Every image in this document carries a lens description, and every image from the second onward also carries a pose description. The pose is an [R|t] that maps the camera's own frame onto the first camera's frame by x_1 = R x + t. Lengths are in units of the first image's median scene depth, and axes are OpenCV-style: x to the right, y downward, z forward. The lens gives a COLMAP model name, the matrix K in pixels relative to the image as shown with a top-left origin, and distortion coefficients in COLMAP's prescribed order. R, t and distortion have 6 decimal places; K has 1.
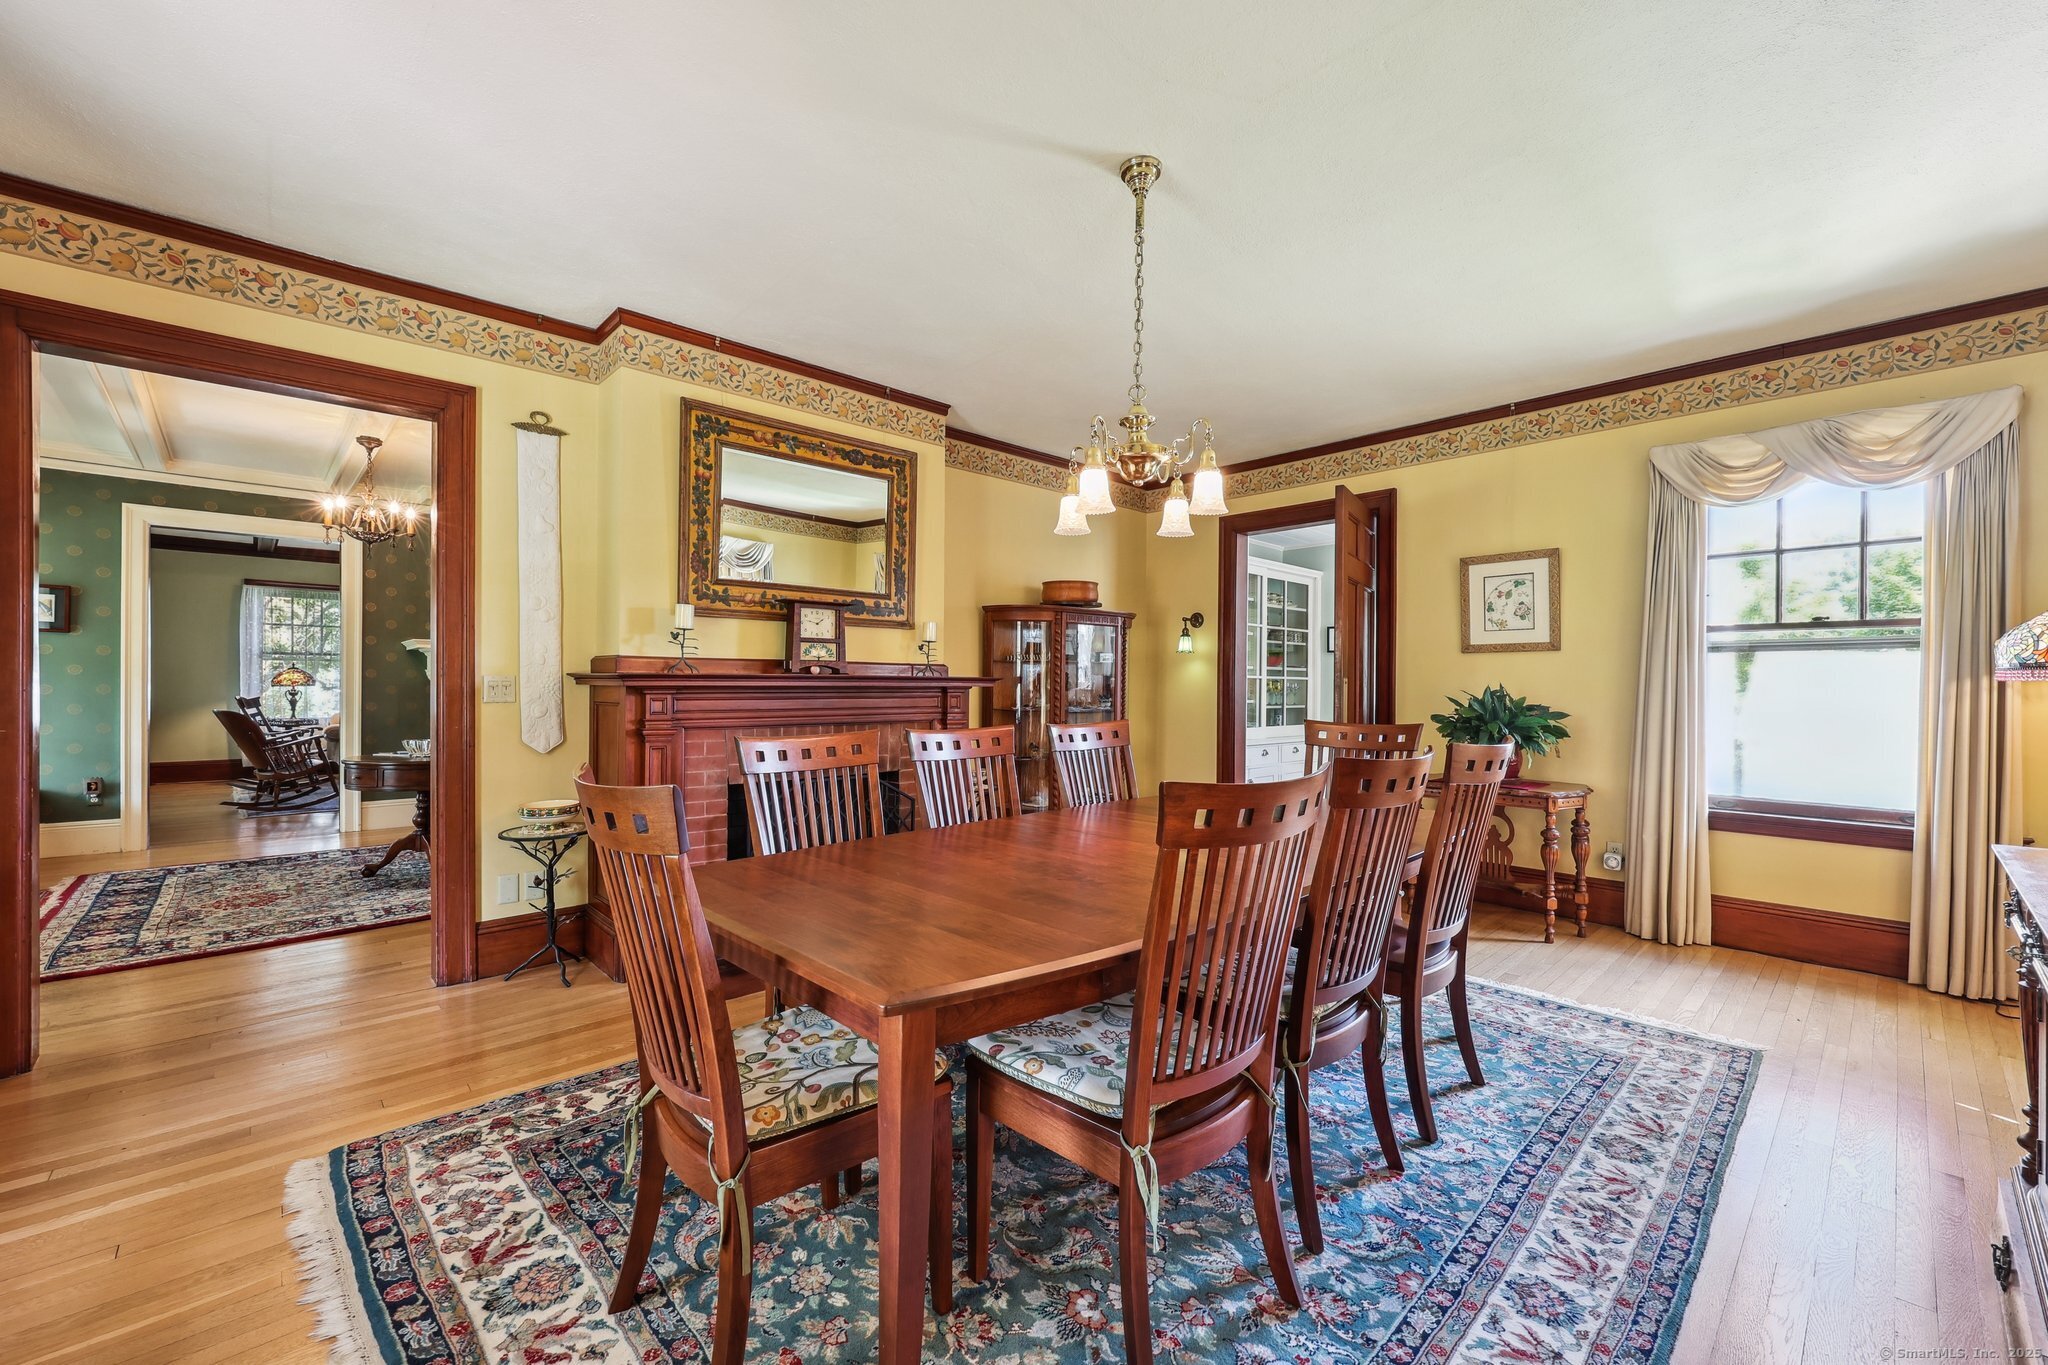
lens RADIAL K [[834.8, 0, 1038.7], [0, 834.8, 693.2], [0, 0, 1]] dist [-0.005941, -0.001078]
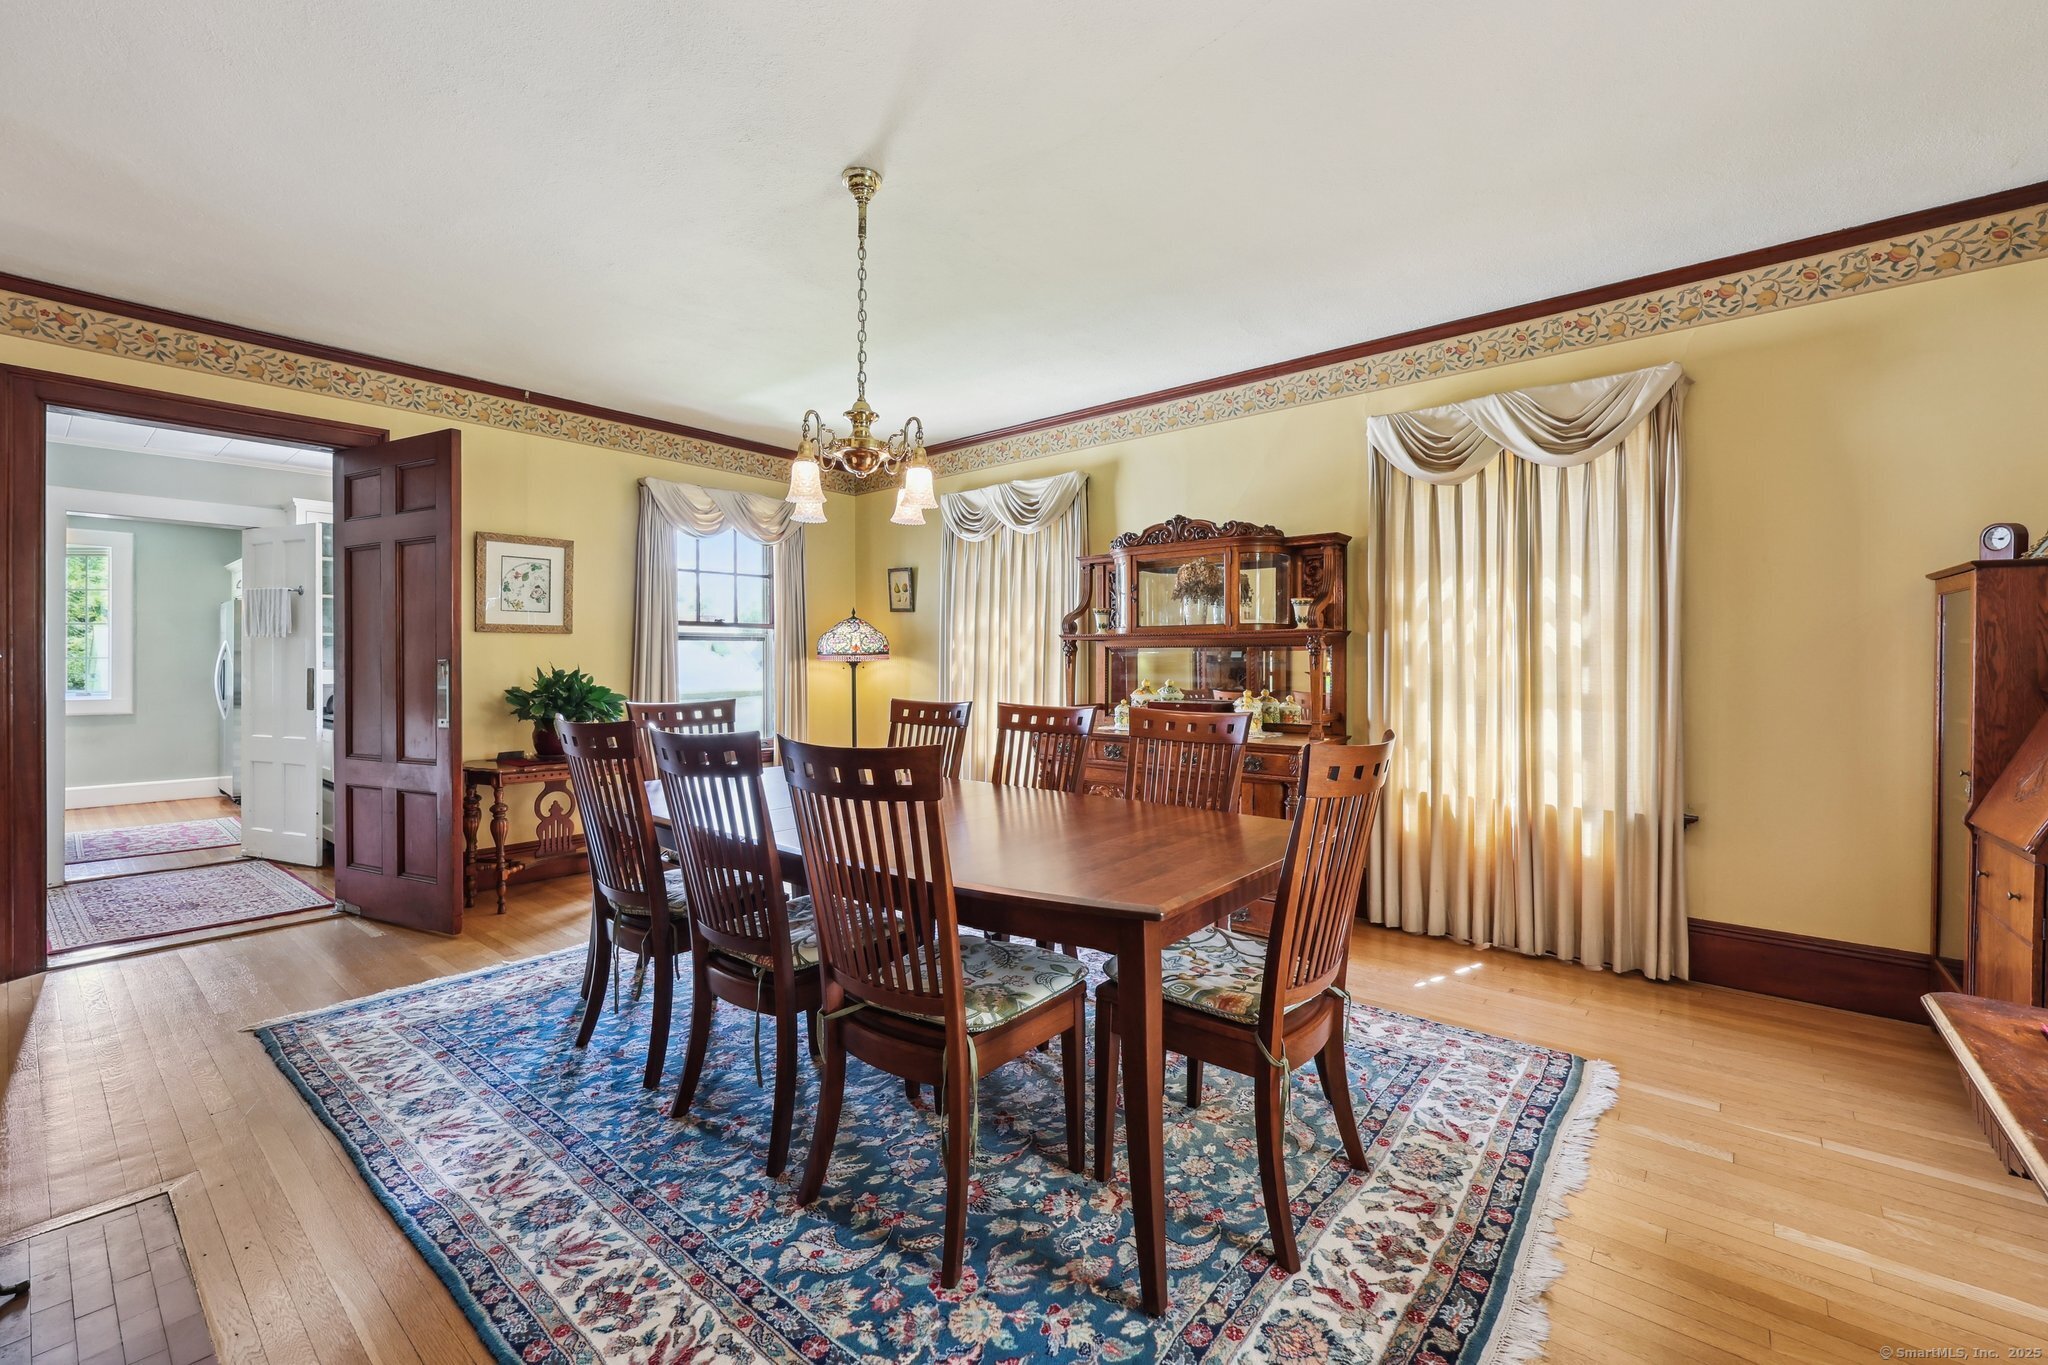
lens RADIAL K [[834.8, 0, 1034.9], [0, 834.8, 671.1], [0, 0, 1]] dist [-0.005941, -0.001078]
pose [[-0.116683, -0.013069, 0.993083, -0.697564], [0.013922, 0.999794, 0.014793, -0.012019], [-0.993072, 0.015551, -0.116477, 0.666521]]
